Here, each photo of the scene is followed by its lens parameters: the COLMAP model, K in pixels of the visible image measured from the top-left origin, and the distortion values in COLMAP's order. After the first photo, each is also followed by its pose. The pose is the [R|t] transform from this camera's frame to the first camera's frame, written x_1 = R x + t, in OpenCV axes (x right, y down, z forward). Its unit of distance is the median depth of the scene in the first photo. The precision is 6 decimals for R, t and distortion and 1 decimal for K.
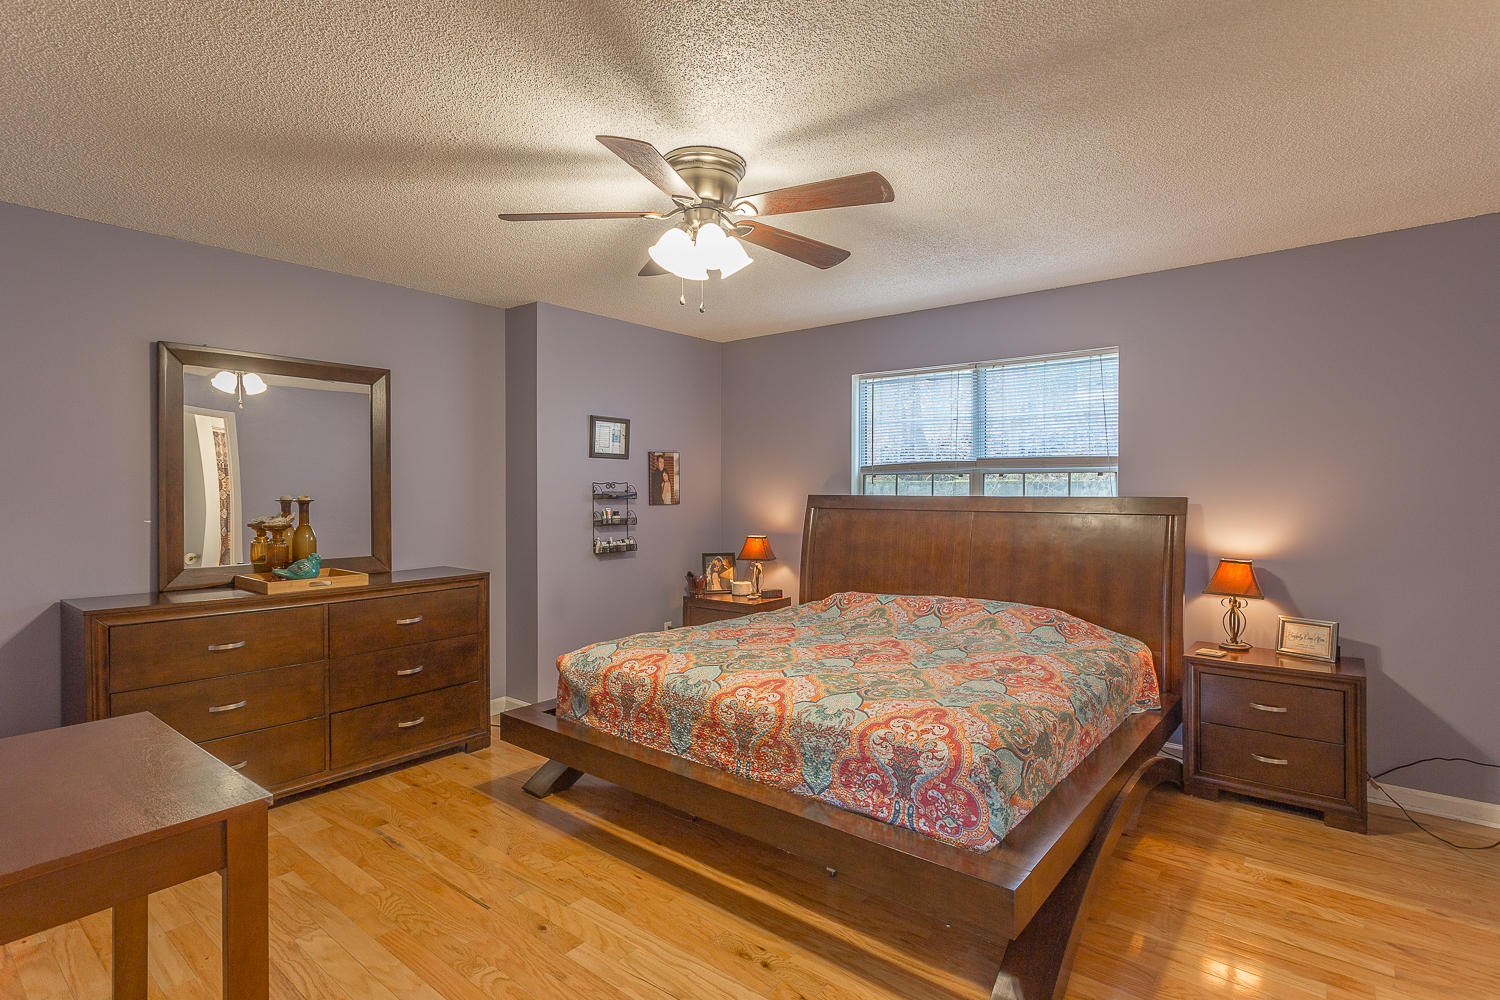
lens RADIAL K [[722.8, 0, 713.3], [0, 722.8, 500.2], [0, 0, 1]] dist [0.001441, 0.002950]
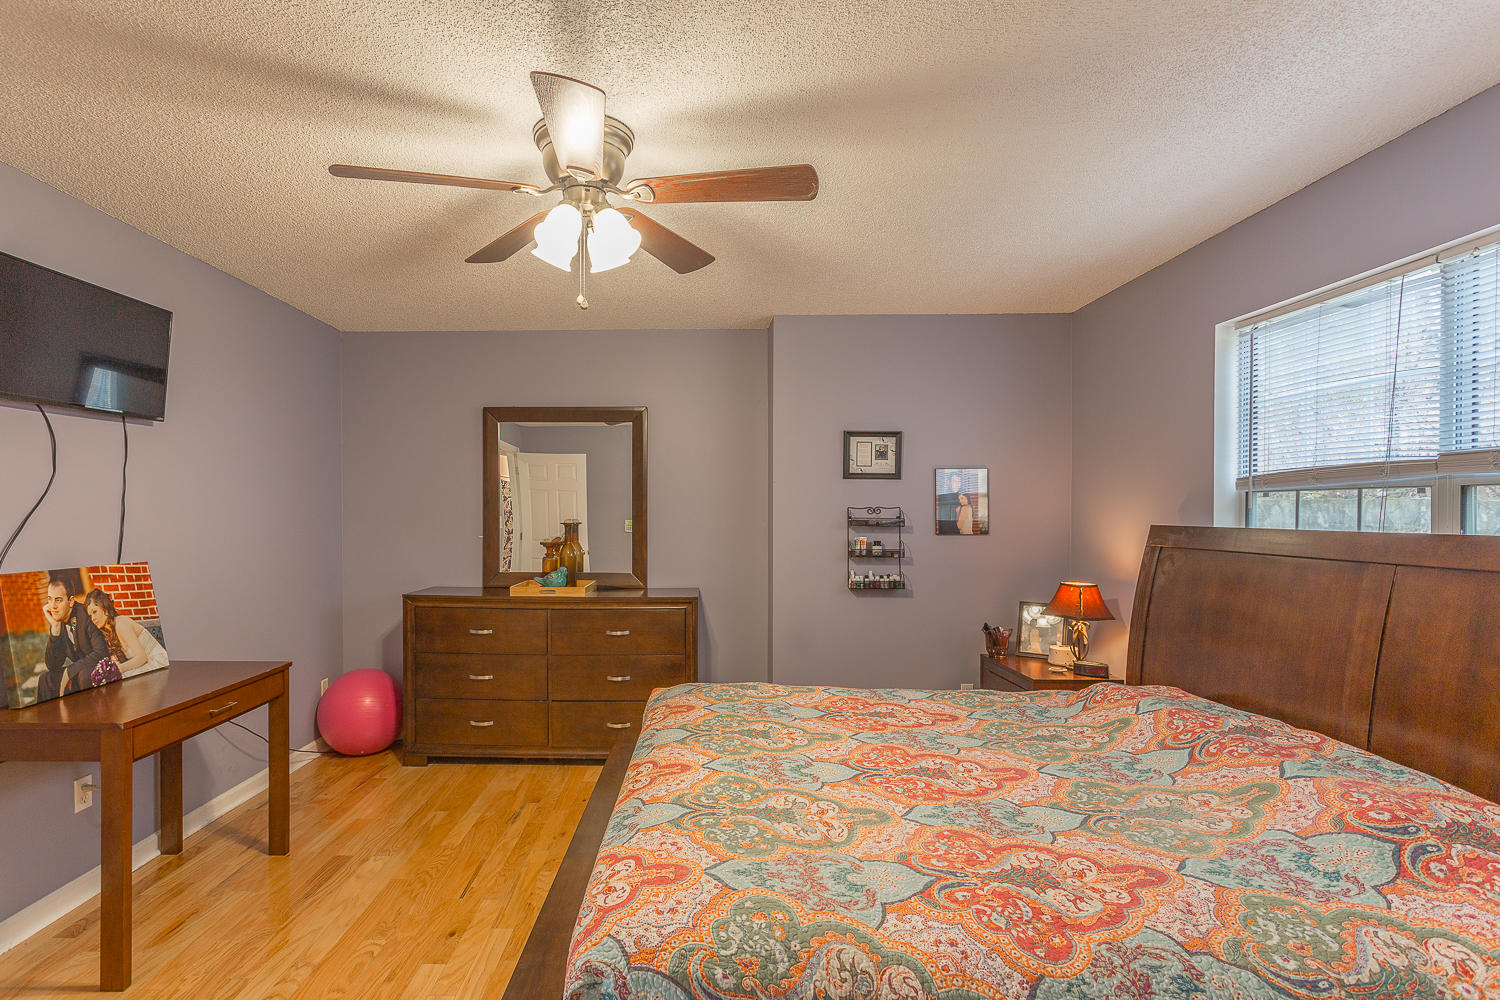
lens RADIAL K [[722.8, 0, 700.3], [0, 722.8, 518.3], [0, 0, 1]] dist [0.001441, 0.002950]
pose [[0.629521, 0.007495, -0.776947, 0.402102], [-0.013053, 0.999914, -0.000931, -0.007828], [0.776874, 0.010728, 0.629565, 0.307459]]
